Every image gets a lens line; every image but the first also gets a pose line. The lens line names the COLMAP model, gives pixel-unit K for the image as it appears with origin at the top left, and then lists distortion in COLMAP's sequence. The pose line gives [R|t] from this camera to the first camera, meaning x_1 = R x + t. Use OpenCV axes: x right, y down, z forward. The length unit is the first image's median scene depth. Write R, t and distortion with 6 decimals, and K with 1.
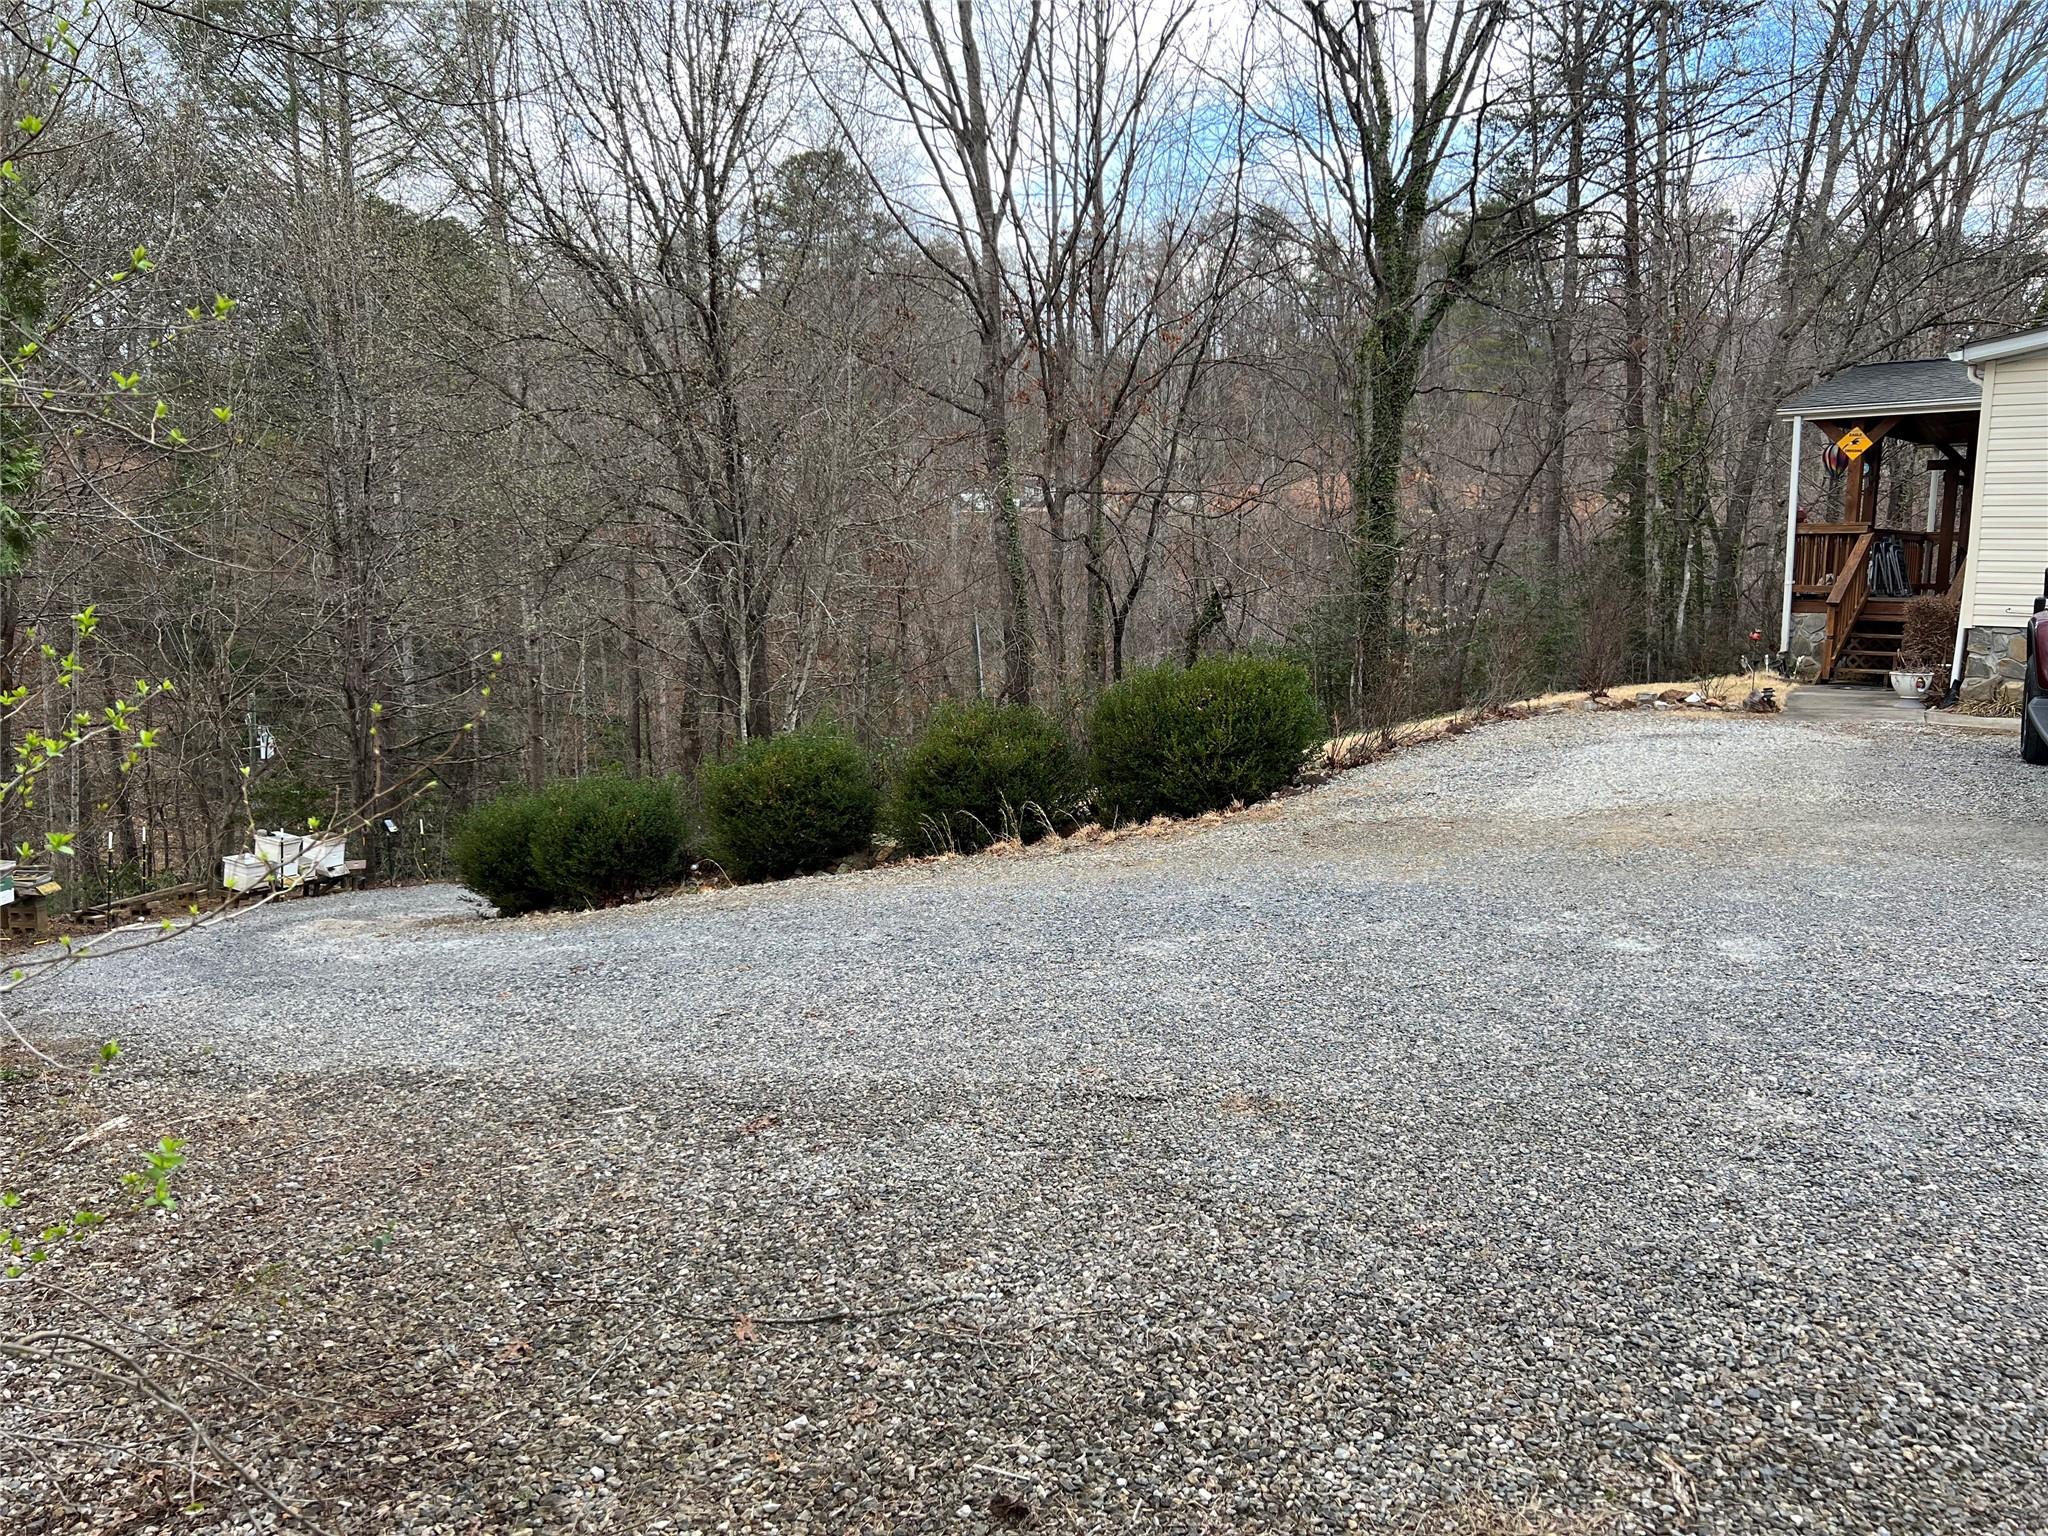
lens RADIAL K [[1536.4, 0, 1024.1], [0, 1536.4, 764.8], [0, 0, 1]] dist [0.048216, -0.053454]
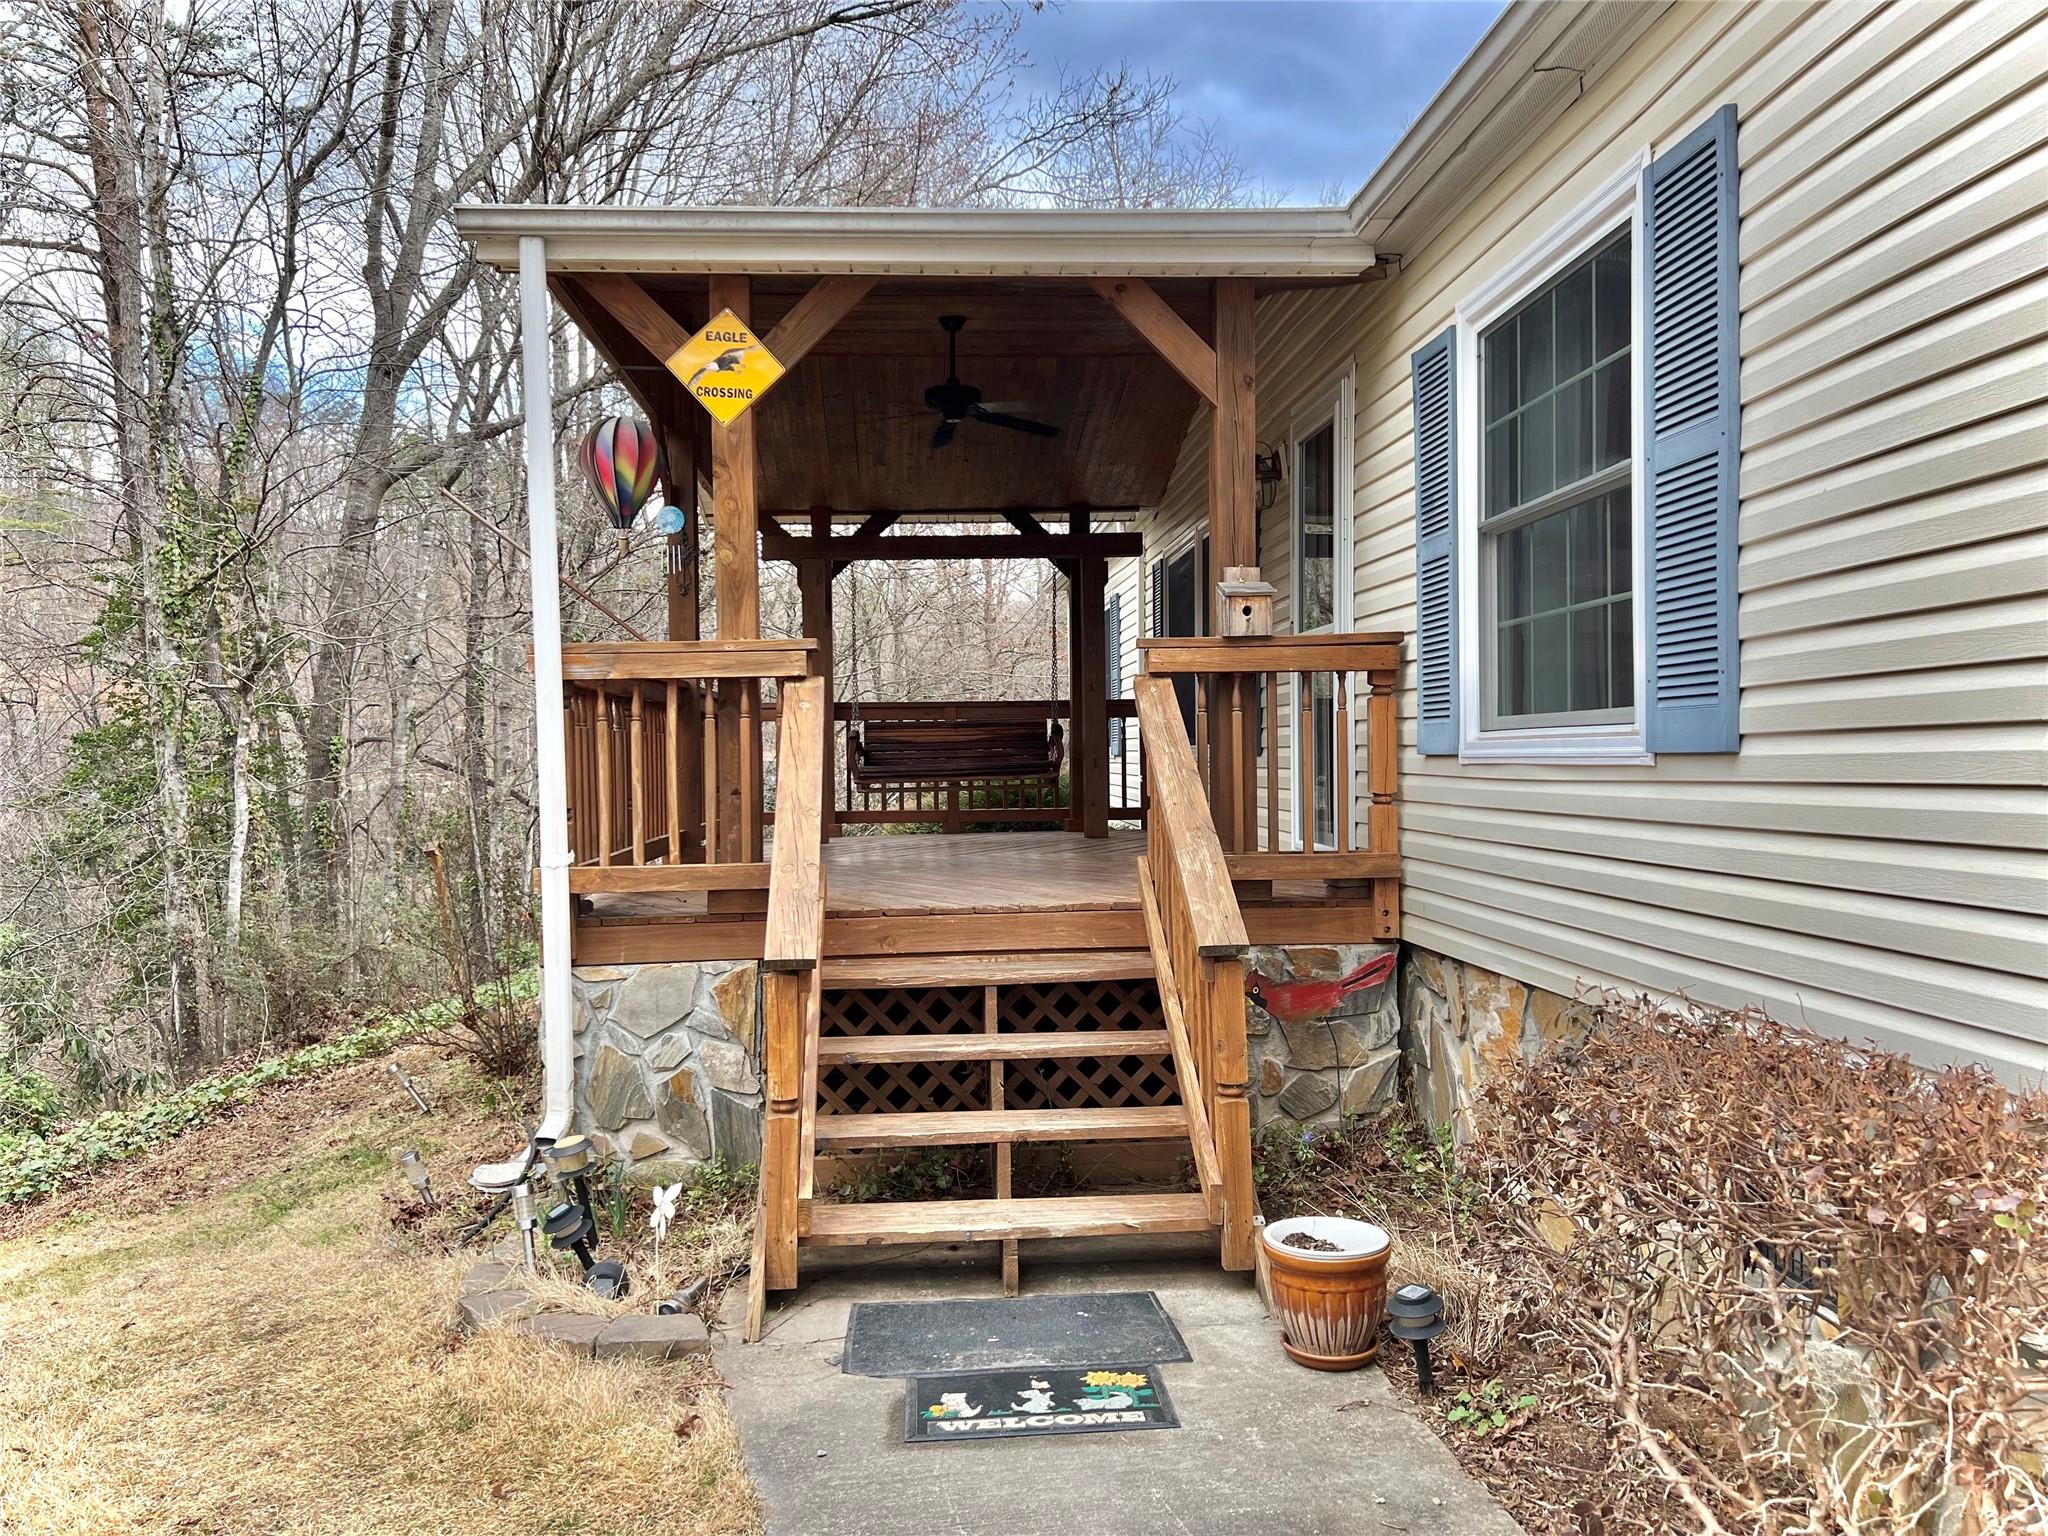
lens RADIAL K [[1536.4, 0, 1022.1], [0, 1536.4, 770.2], [0, 0, 1]] dist [0.048216, -0.053454]
pose [[0.662476, -0.029998, 0.748483, 0.231339], [0.122995, 0.989993, -0.069185, -0.069595], [-0.738917, 0.137893, 0.659536, 0.507725]]
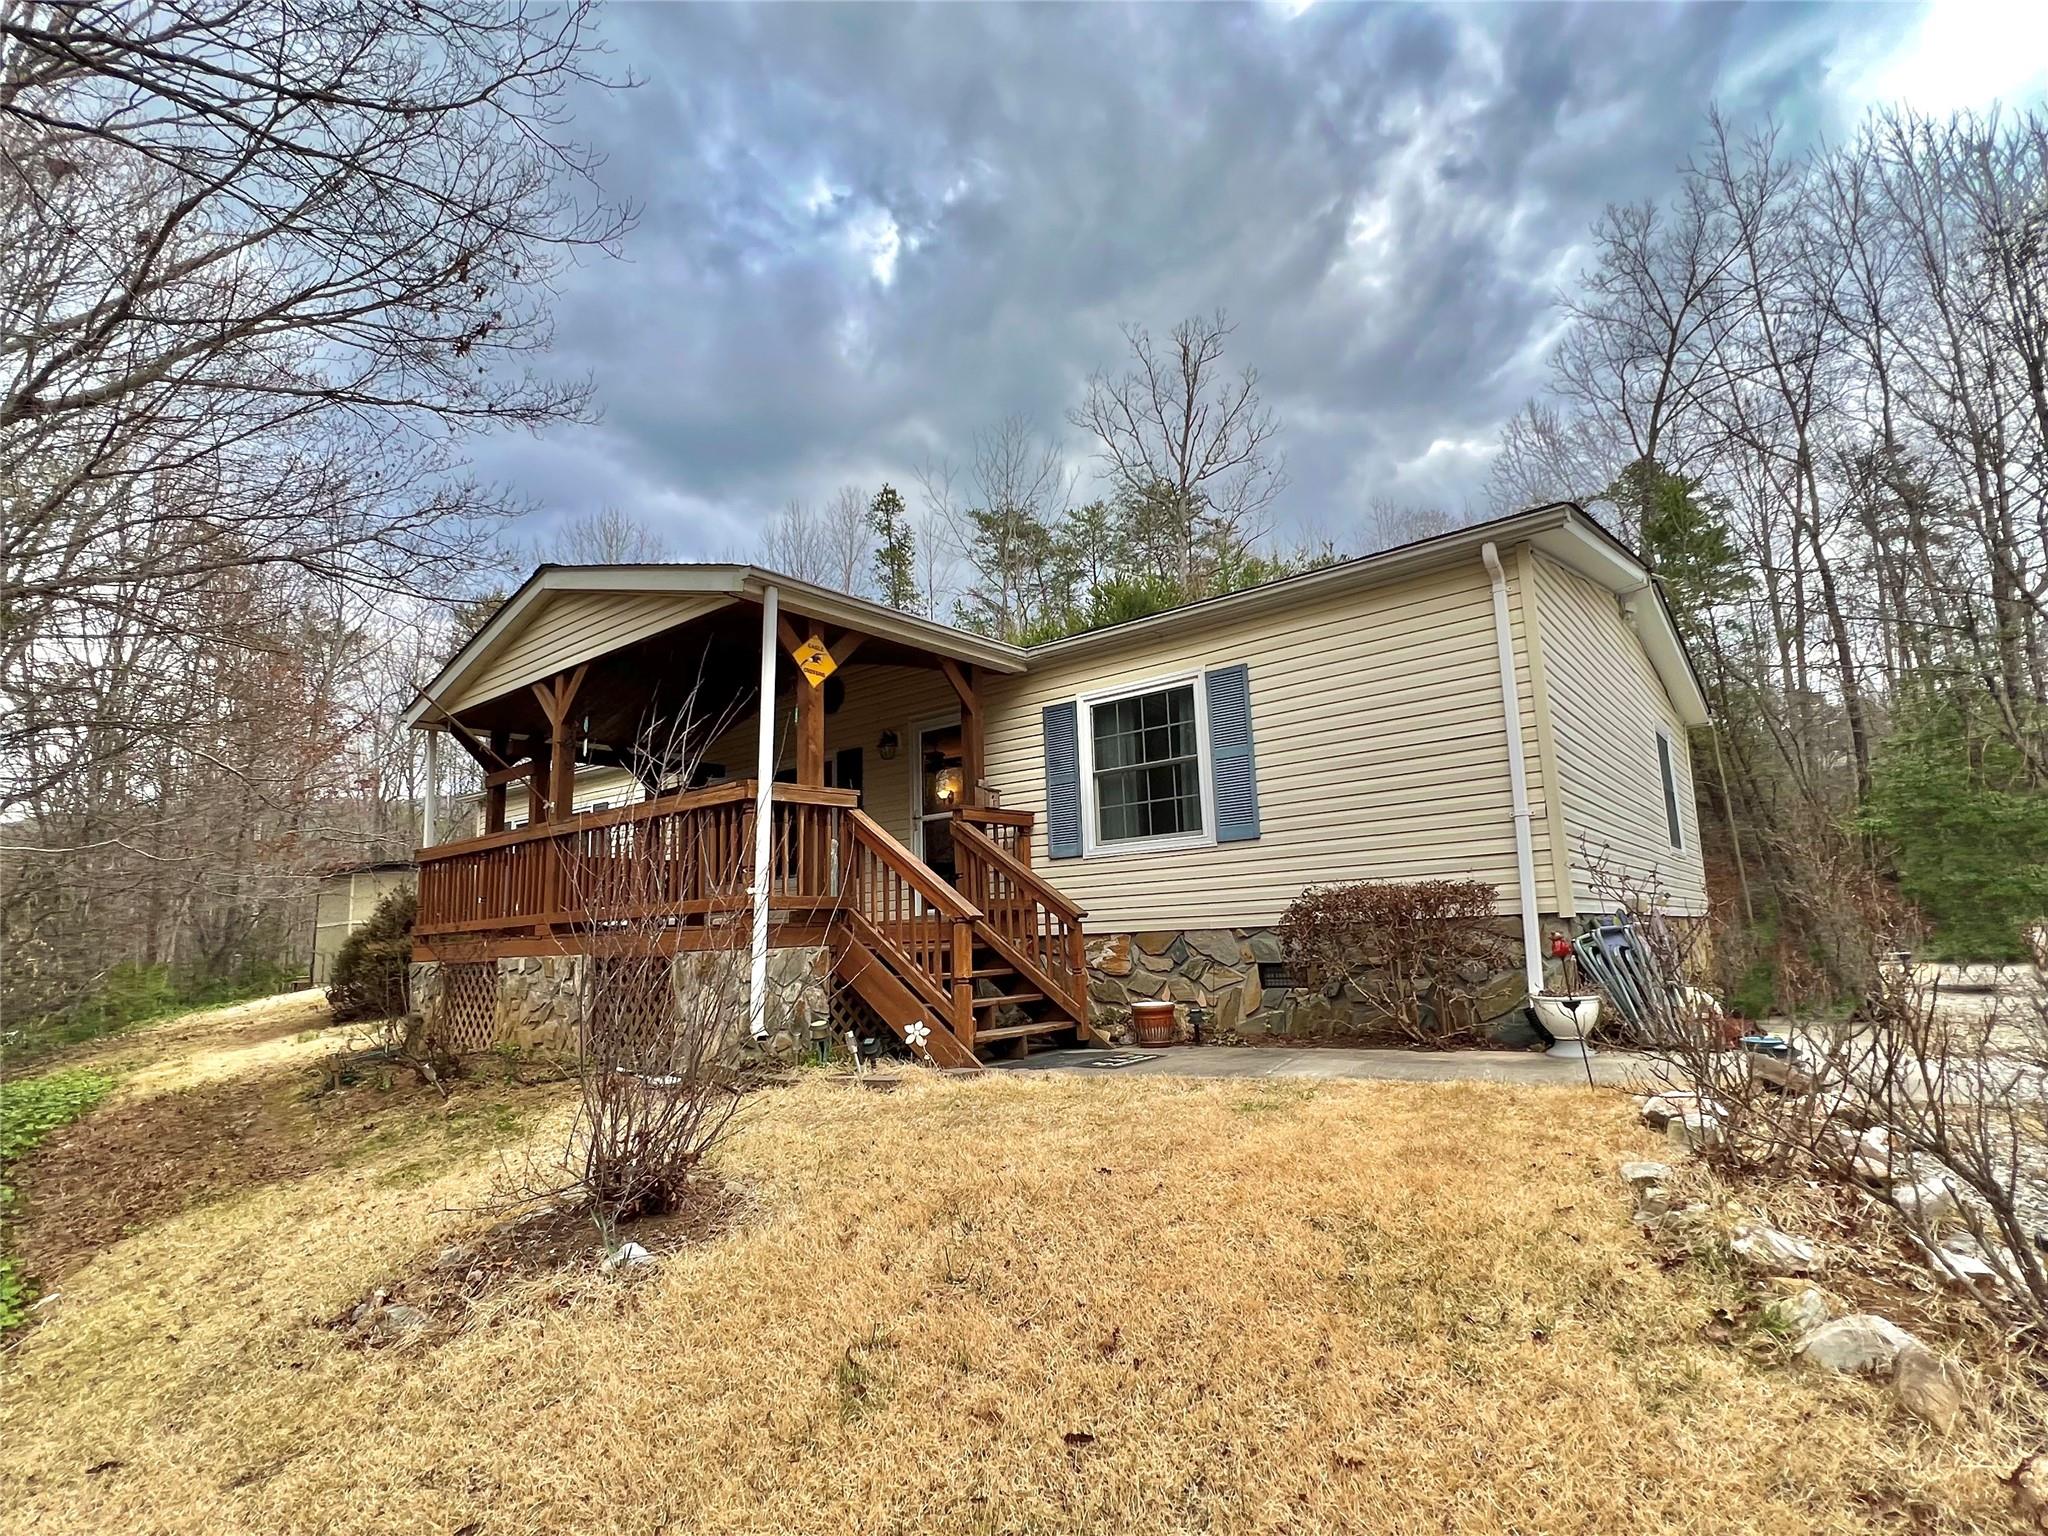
lens RADIAL K [[1006.2, 0, 1021.9], [0, 1006.2, 755.9], [0, 0, 1]] dist [-0.005012, 0.001344]
pose [[-0.100367, 0.171710, 0.980021, 0.097429], [0.167814, 0.973805, -0.153435, -0.063249], [-0.980696, 0.149061, -0.126553, 0.632915]]
